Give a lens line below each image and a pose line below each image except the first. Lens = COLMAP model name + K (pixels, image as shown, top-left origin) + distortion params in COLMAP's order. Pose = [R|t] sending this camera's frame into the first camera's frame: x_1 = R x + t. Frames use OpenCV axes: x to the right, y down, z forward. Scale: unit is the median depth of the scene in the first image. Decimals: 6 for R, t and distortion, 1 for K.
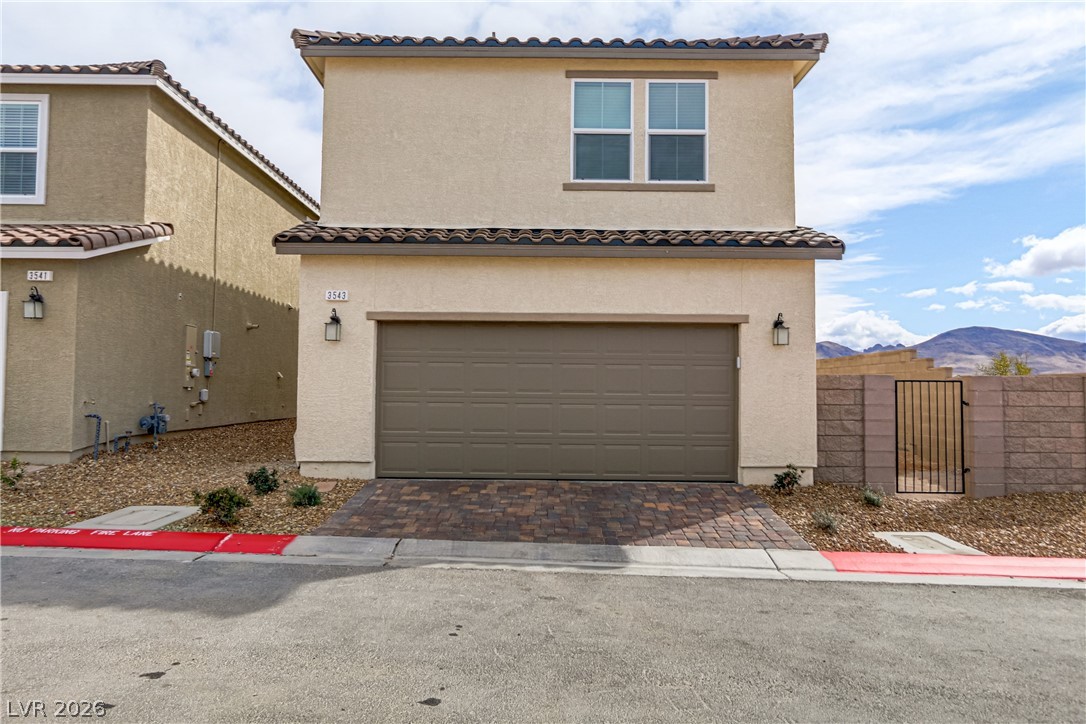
lens RADIAL K [[721.0, 0, 540.2], [0, 721.0, 361.2], [0, 0, 1]] dist [-0.000868, 0.009820]
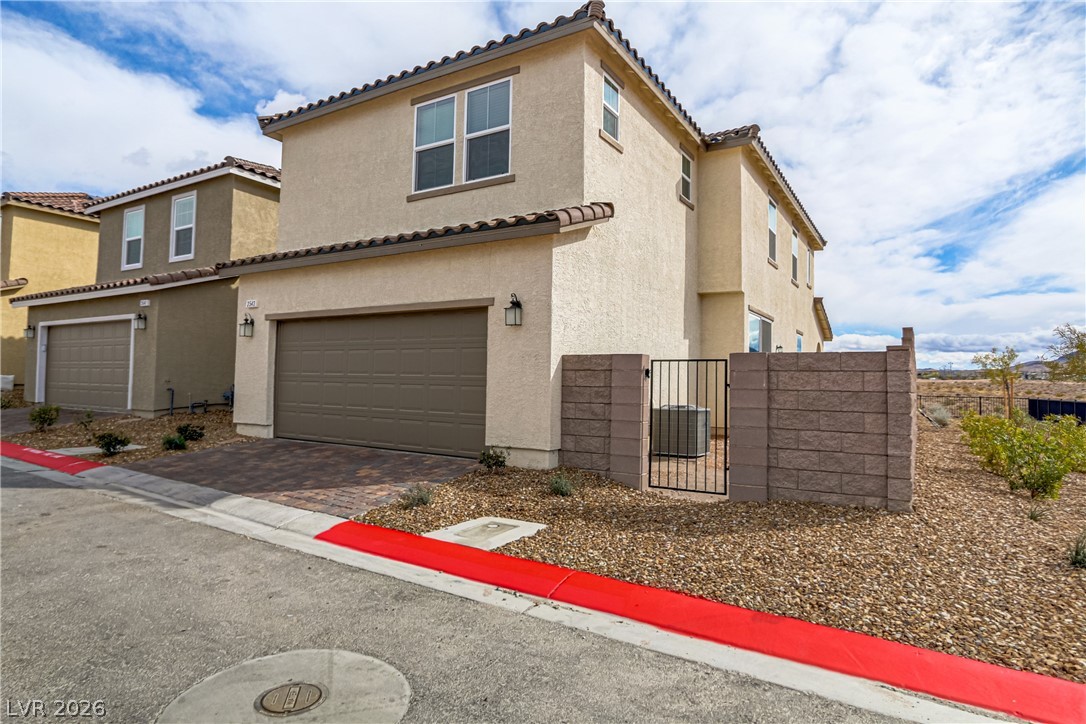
lens RADIAL K [[619.2, 0, 540.6], [0, 619.2, 359.6], [0, 0, 1]] dist [-0.002832, 0.000832]
pose [[0.846178, -0.014114, -0.532714, 0.792016], [0.009833, 0.999893, -0.010872, 0.033324], [0.532810, 0.003961, 0.846226, 0.282502]]
